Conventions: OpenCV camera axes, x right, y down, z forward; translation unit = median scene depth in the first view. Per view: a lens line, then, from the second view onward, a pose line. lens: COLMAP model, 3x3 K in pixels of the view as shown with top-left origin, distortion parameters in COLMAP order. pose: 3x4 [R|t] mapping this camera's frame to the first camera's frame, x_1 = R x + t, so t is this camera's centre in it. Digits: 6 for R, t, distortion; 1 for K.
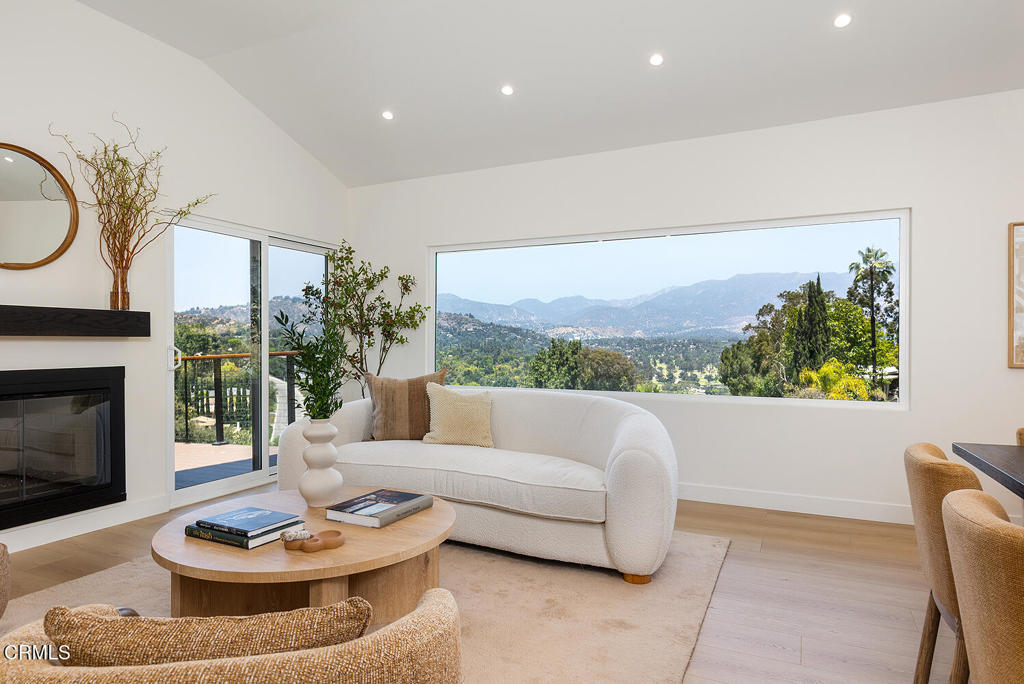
lens RADIAL K [[611.0, 0, 513.8], [0, 611.0, 346.4], [0, 0, 1]] dist [0.006199, -0.000054]
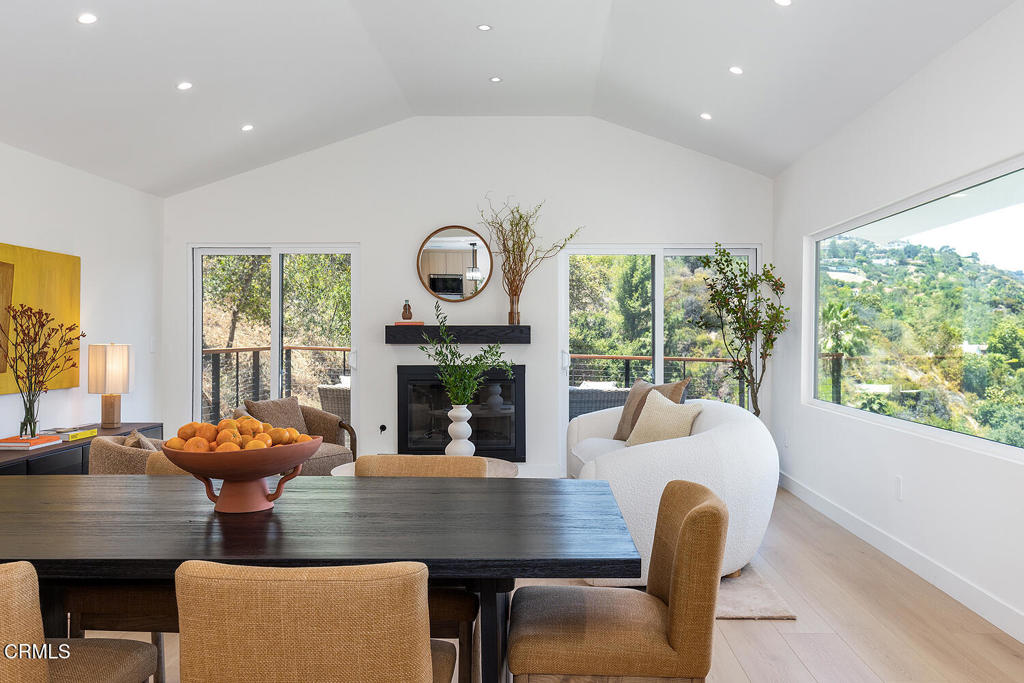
lens RADIAL K [[805.3, 0, 535.0], [0, 805.3, 342.7], [0, 0, 1]] dist [0.007673, 0.003901]
pose [[0.419789, 0.005051, -0.907608, 0.735551], [-0.003878, 0.999985, 0.003771, -0.017924], [0.907614, 0.001936, 0.419802, 0.186876]]
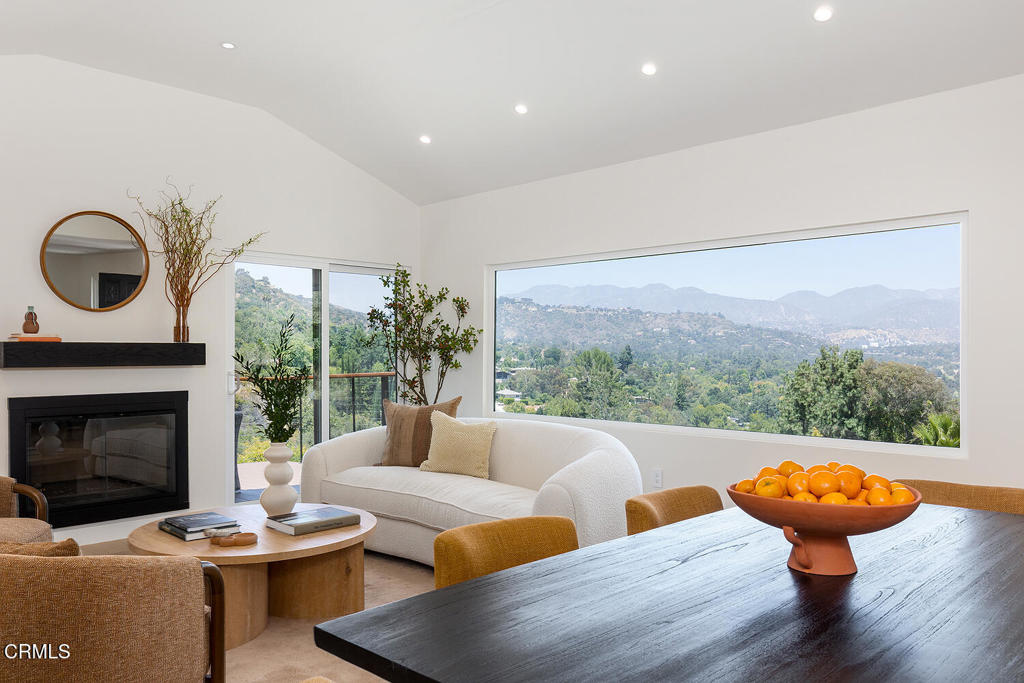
lens RADIAL K [[783.6, 0, 513.1], [0, 783.6, 353.2], [0, 0, 1]] dist [0.003426, 0.004551]
pose [[0.946002, -0.001309, -0.324158, 0.296215], [0.000071, 0.999993, -0.003831, -0.023150], [0.324160, 0.003601, 0.945995, -0.134768]]
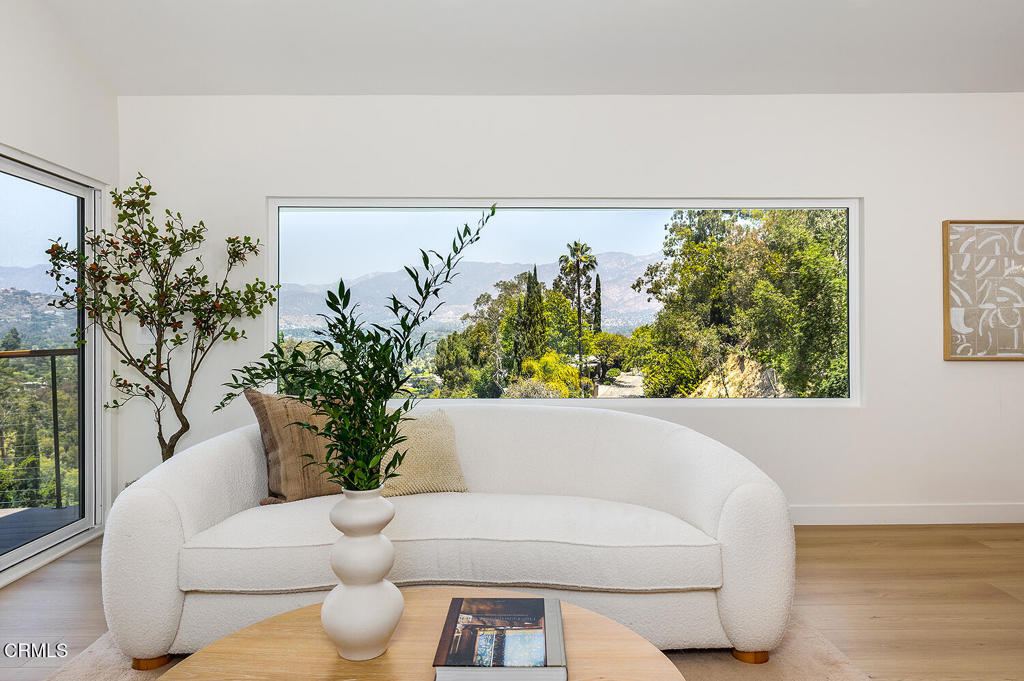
lens RADIAL K [[673.6, 0, 520.2], [0, 673.6, 330.3], [0, 0, 1]] dist [-0.001106, -0.001023]
pose [[0.893888, -0.001322, 0.448289, -0.228670], [0.005980, 0.999942, -0.008974, -0.006374], [-0.448251, 0.010703, 0.893843, 0.208083]]
